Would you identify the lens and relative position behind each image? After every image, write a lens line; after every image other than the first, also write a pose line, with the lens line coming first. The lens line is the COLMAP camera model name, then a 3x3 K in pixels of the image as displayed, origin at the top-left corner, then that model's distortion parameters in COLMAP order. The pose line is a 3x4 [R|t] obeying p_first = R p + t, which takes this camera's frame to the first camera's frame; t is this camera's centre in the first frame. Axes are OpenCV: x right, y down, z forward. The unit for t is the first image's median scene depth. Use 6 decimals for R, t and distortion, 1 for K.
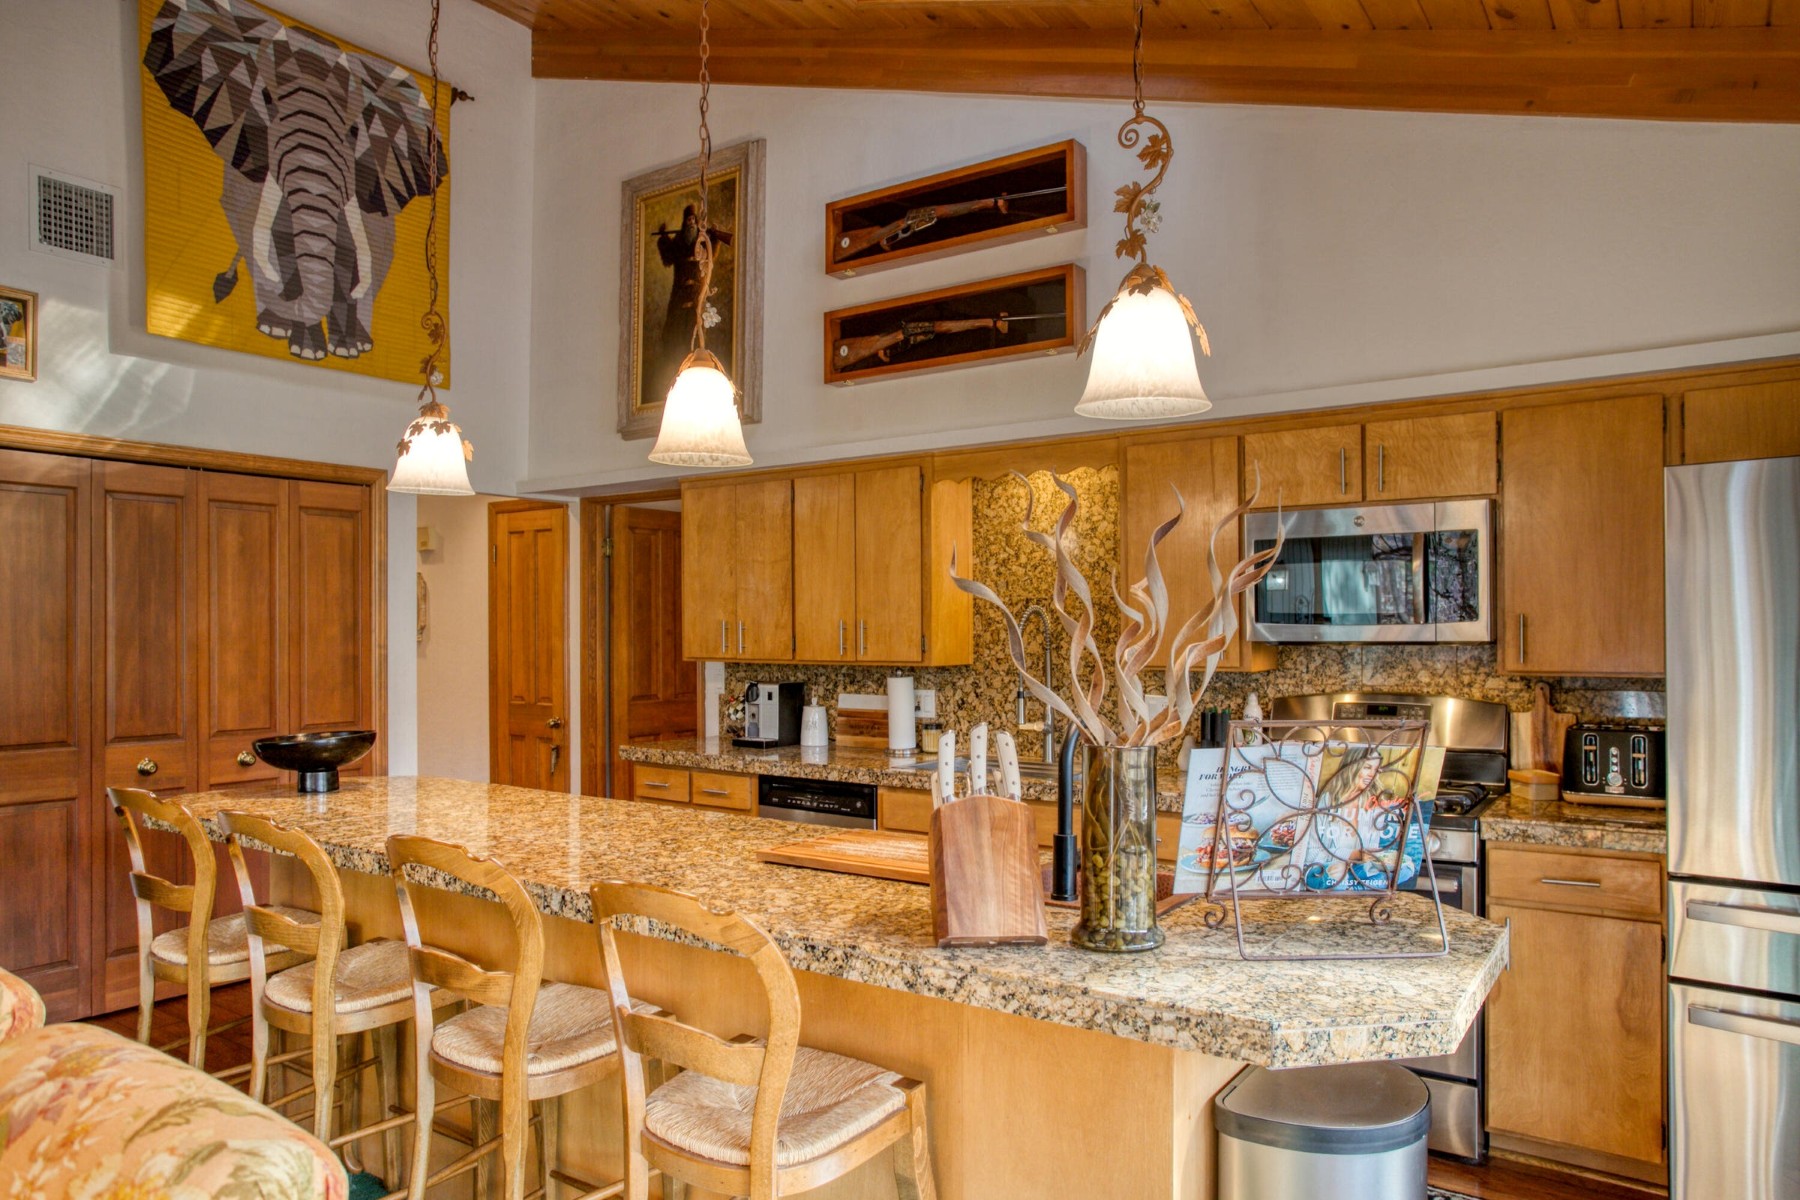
lens RADIAL K [[1220.6, 0, 946.6], [0, 1220.6, 626.8], [0, 0, 1]] dist [-0.020667, -0.000234]
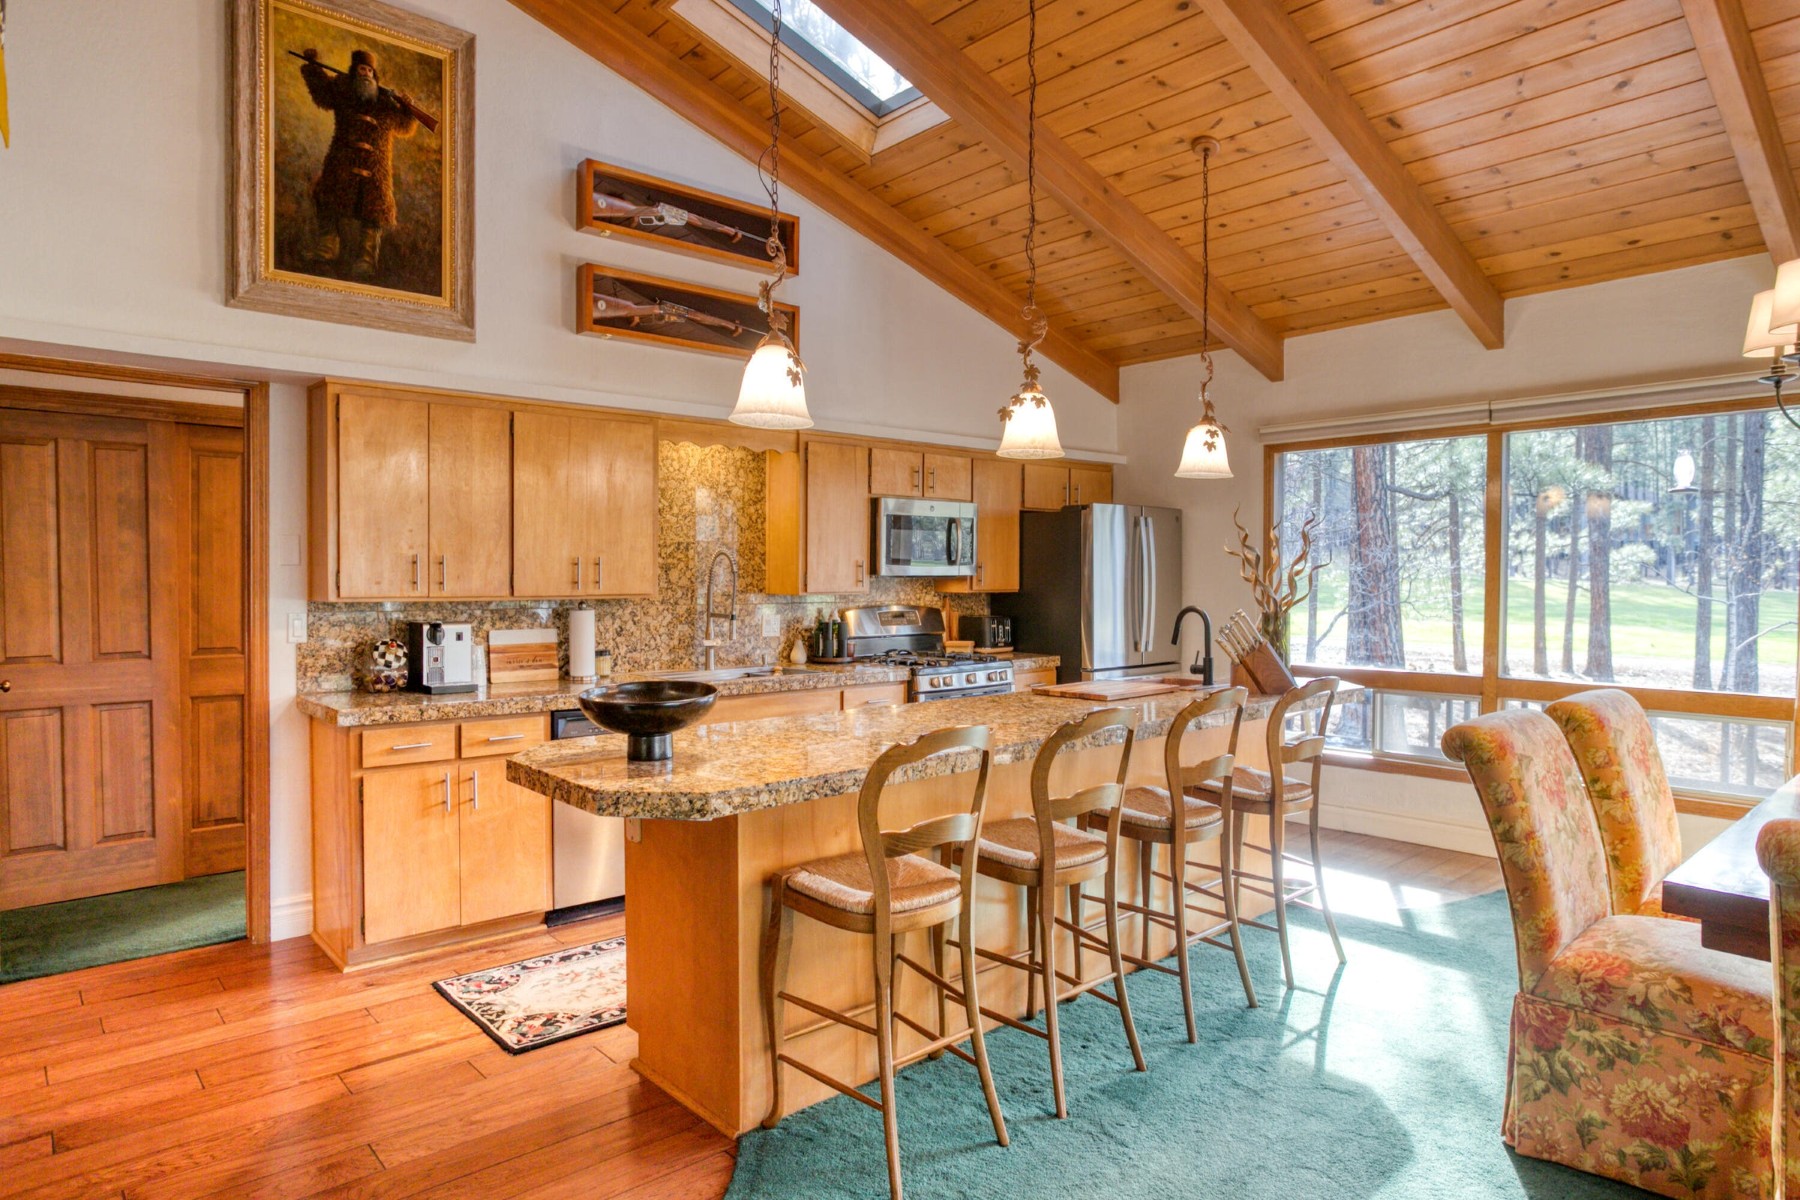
lens RADIAL K [[1053.7, 0, 897.3], [0, 1053.7, 591.4], [0, 0, 1]] dist [-0.041259, 0.022840]
pose [[0.221854, -0.015221, 0.974961, -0.911781], [-0.006272, 0.999835, 0.017036, 0.007325], [-0.975060, -0.009894, 0.221722, 0.534504]]
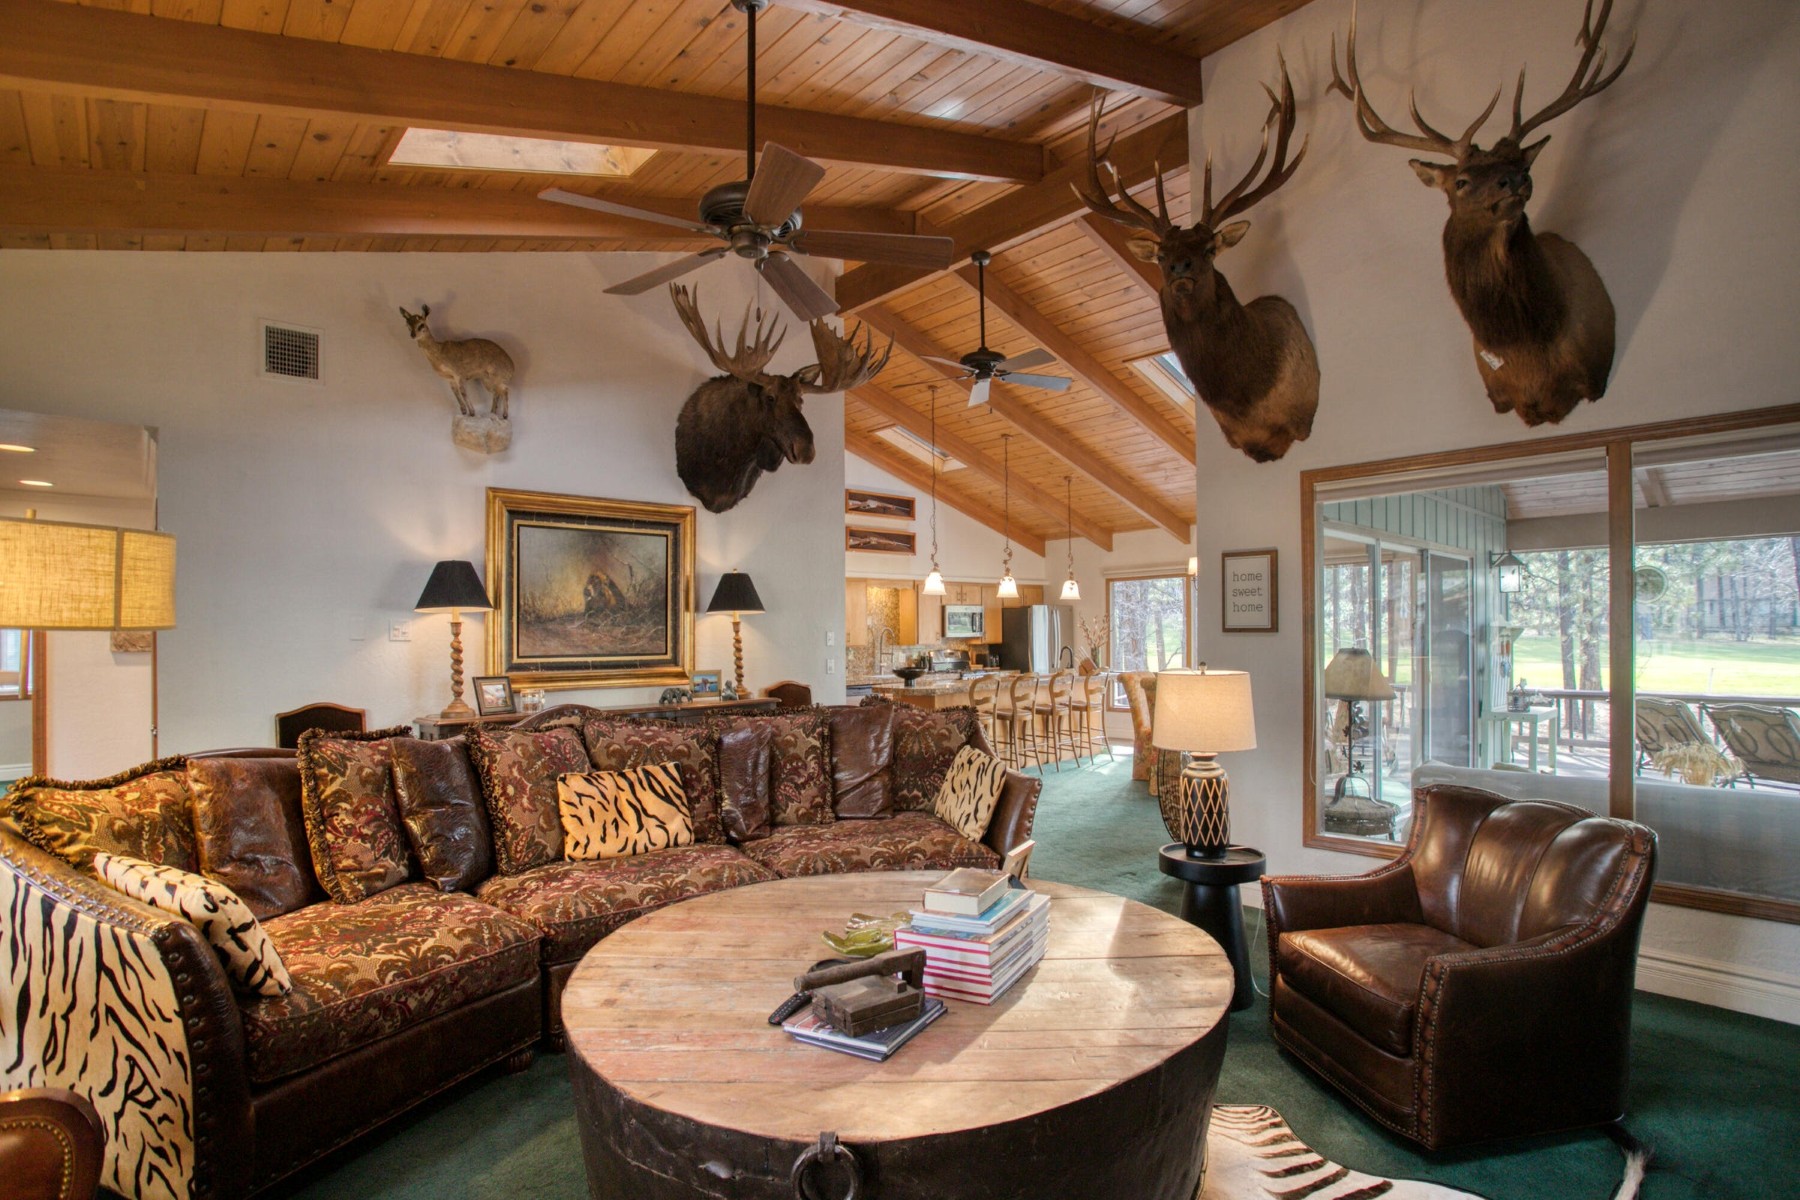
lens RADIAL K [[889.1, 0, 904.3], [0, 889.1, 607.1], [0, 0, 1]] dist [-0.040096, 0.005929]
pose [[0.206390, 0.026816, 0.978102, -2.130897], [0.005172, 0.999581, -0.028496, -0.002551], [-0.978456, 0.010940, 0.206164, 0.426586]]
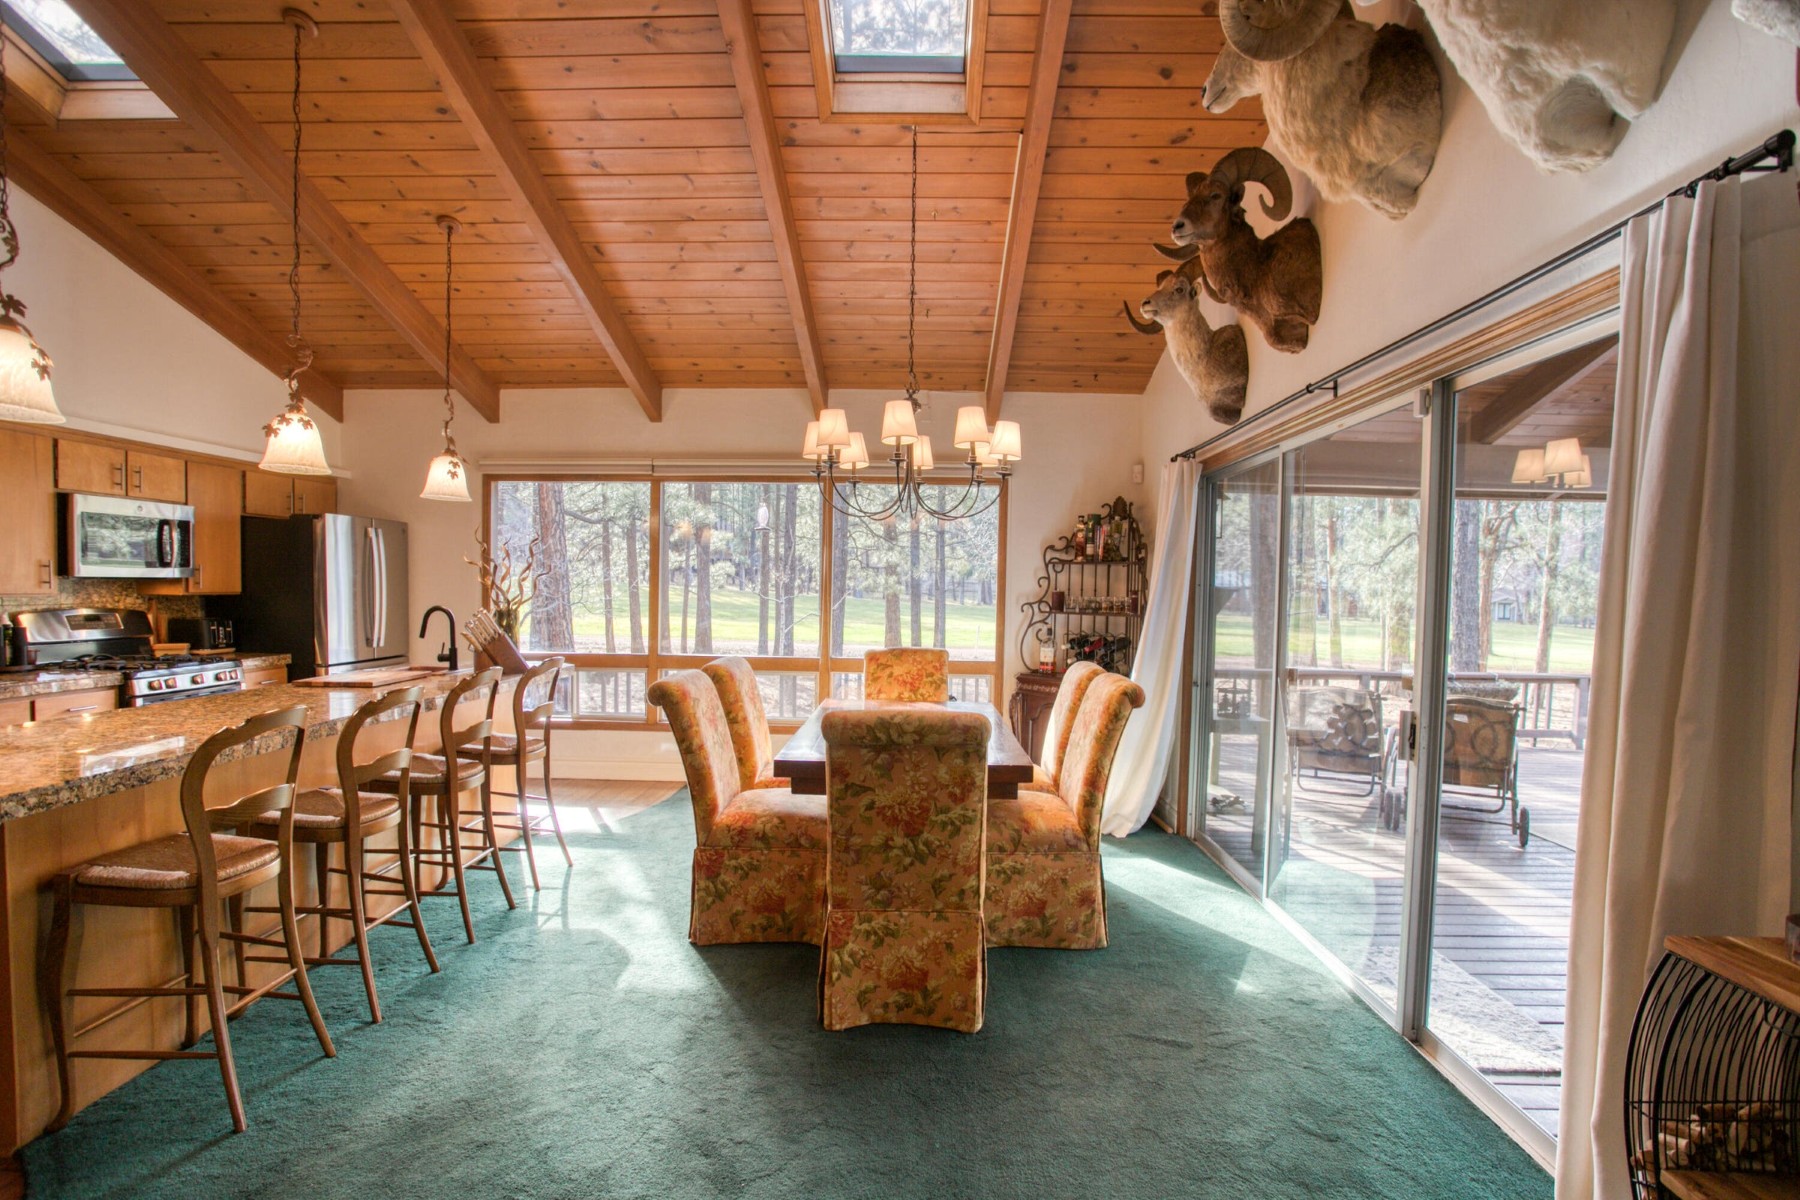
lens RADIAL K [[889.1, 0, 911.8], [0, 889.1, 615.2], [0, 0, 1]] dist [-0.040096, 0.005929]
pose [[-0.569723, -0.034428, 0.821116, -1.006884], [-0.018969, 0.999407, 0.028742, 0.007962], [-0.821618, 0.000800, -0.570038, 0.604302]]
